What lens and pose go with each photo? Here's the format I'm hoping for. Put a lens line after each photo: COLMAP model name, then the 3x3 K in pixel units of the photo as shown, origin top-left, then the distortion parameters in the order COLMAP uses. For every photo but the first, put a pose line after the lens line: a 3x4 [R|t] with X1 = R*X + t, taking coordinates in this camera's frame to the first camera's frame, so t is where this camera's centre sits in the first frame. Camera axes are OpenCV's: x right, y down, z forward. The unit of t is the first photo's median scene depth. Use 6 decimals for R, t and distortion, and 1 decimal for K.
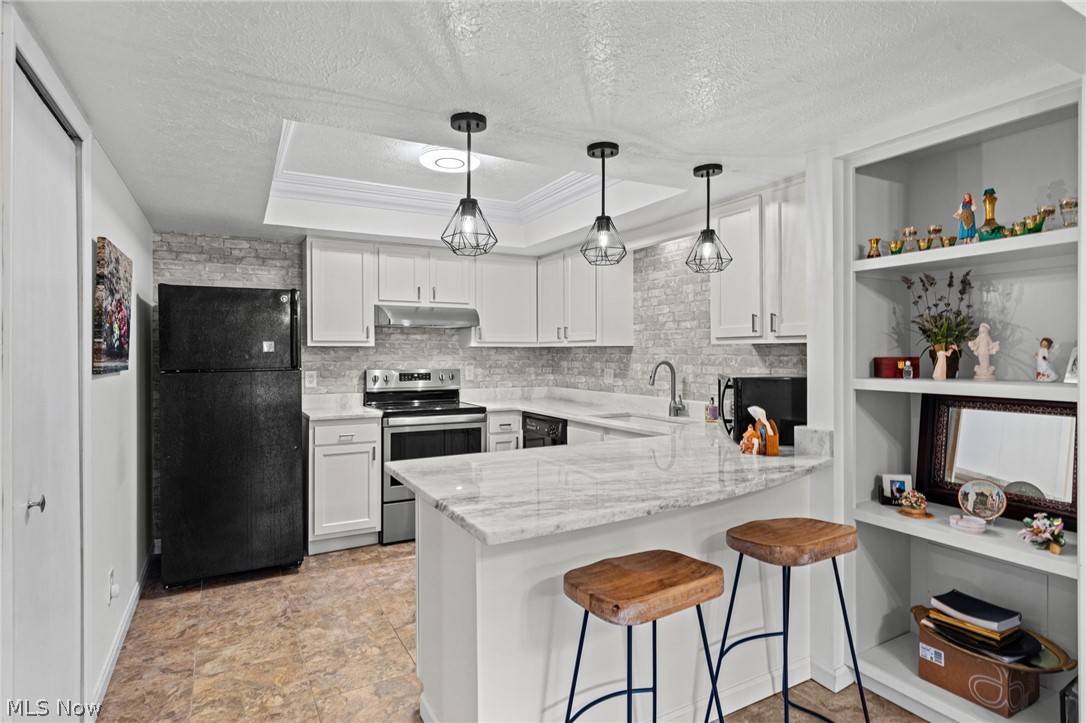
lens RADIAL K [[575.2, 0, 545.1], [0, 575.2, 353.6], [0, 0, 1]] dist [0.007446, -0.000265]
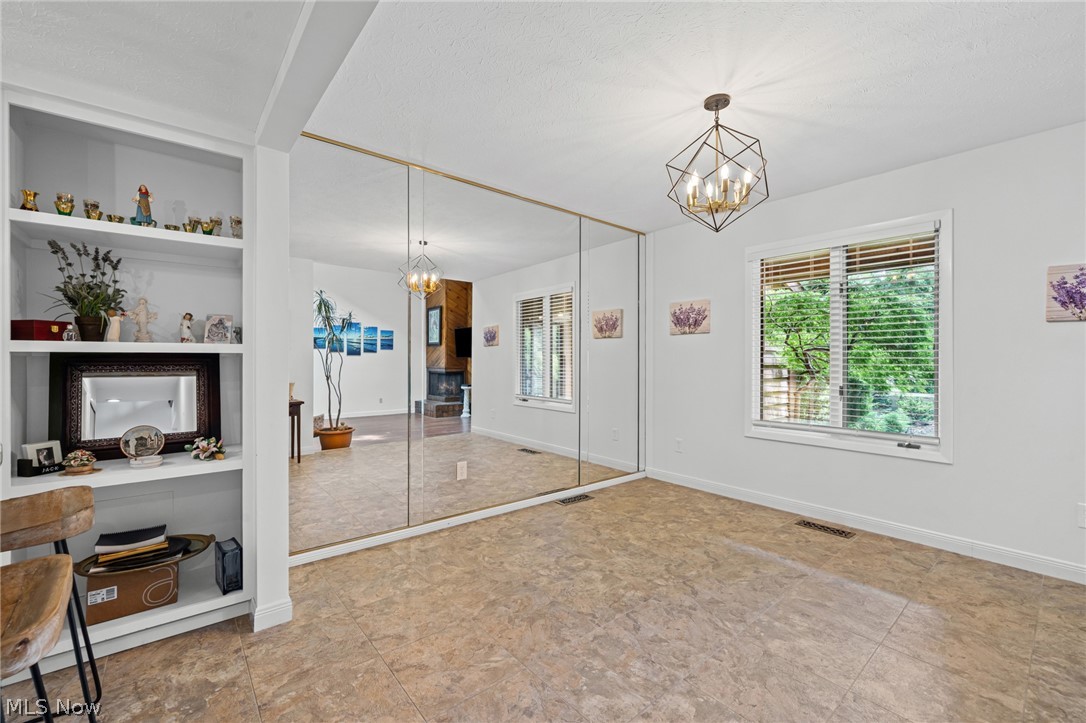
lens RADIAL K [[445.9, 0, 543.0], [0, 445.9, 361.5], [0, 0, 1]] dist [-0.000546, 0.000042]
pose [[-0.180155, -0.002714, 0.983634, -0.167528], [0.002026, 0.999993, 0.003130, 0.044086], [-0.983636, 0.002557, -0.180149, 0.185385]]
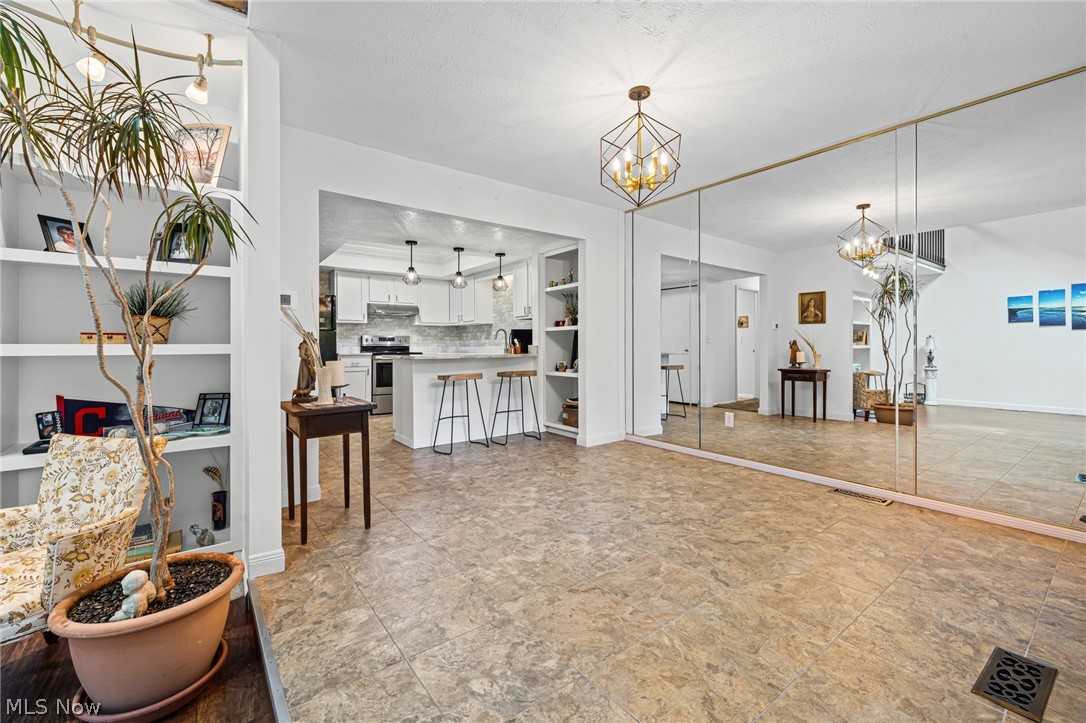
lens RADIAL K [[451.8, 0, 543.9], [0, 451.8, 347.3], [0, 0, 1]] dist [0.002054, 0.000331]
pose [[0.990379, -0.001513, 0.138374, 0.119165], [0.002117, 0.999989, -0.004216, 0.089677], [-0.138366, 0.004468, 0.990371, -0.763546]]
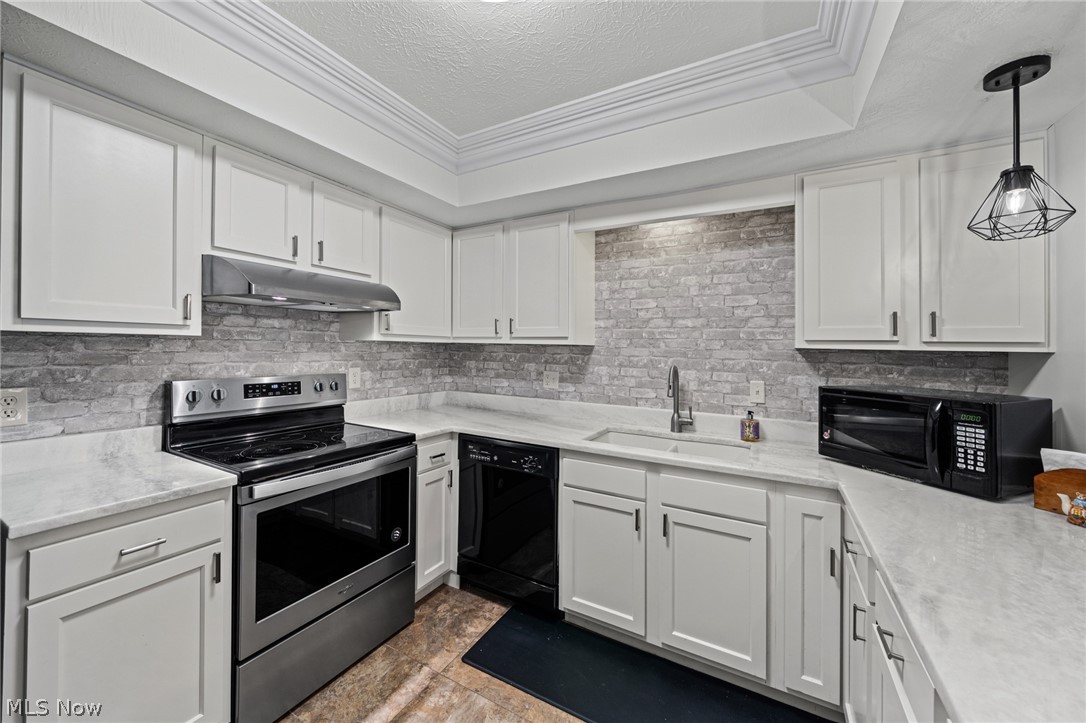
lens RADIAL K [[412.7, 0, 545.0], [0, 412.7, 349.9], [0, 0, 1]] dist [-0.004148, -0.000060]
pose [[0.853367, 0.013428, 0.521137, -0.244835], [-0.018397, 0.999821, 0.004363, -0.008868], [-0.520986, -0.013311, 0.853462, 0.572834]]
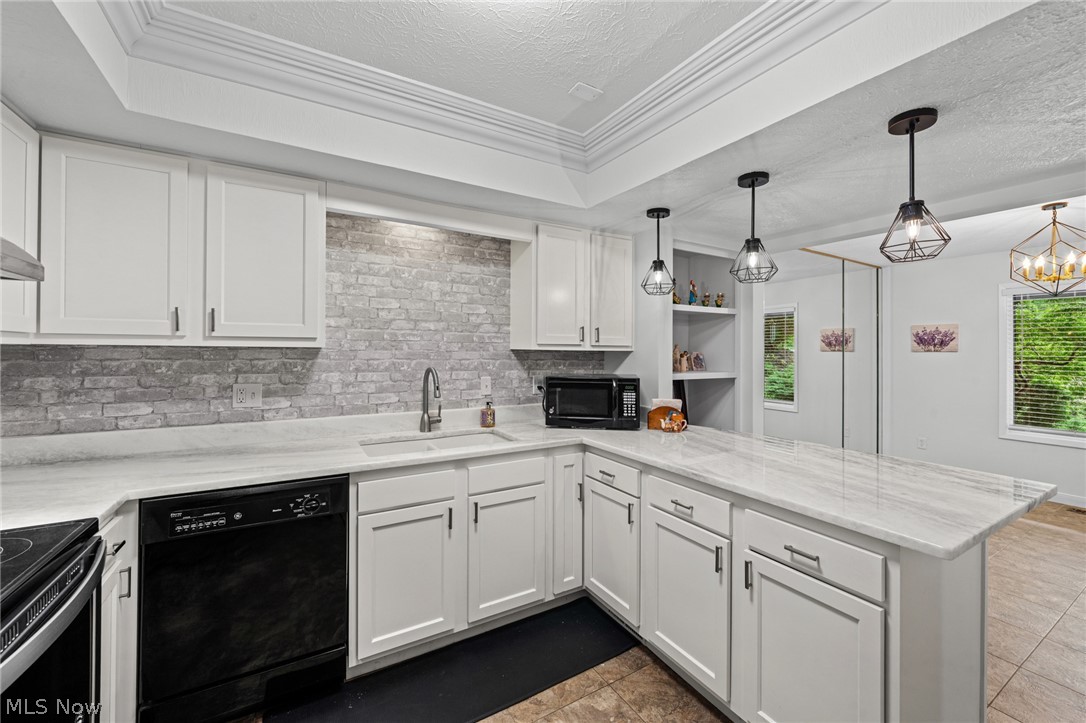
lens RADIAL K [[432.4, 0, 547.3], [0, 432.4, 348.6], [0, 0, 1]] dist [-0.000519, -0.000052]
pose [[-0.025222, 0.007523, 0.999654, -0.411238], [-0.005895, 0.999953, -0.007674, -0.010879], [-0.999664, -0.006086, -0.025177, 0.807322]]
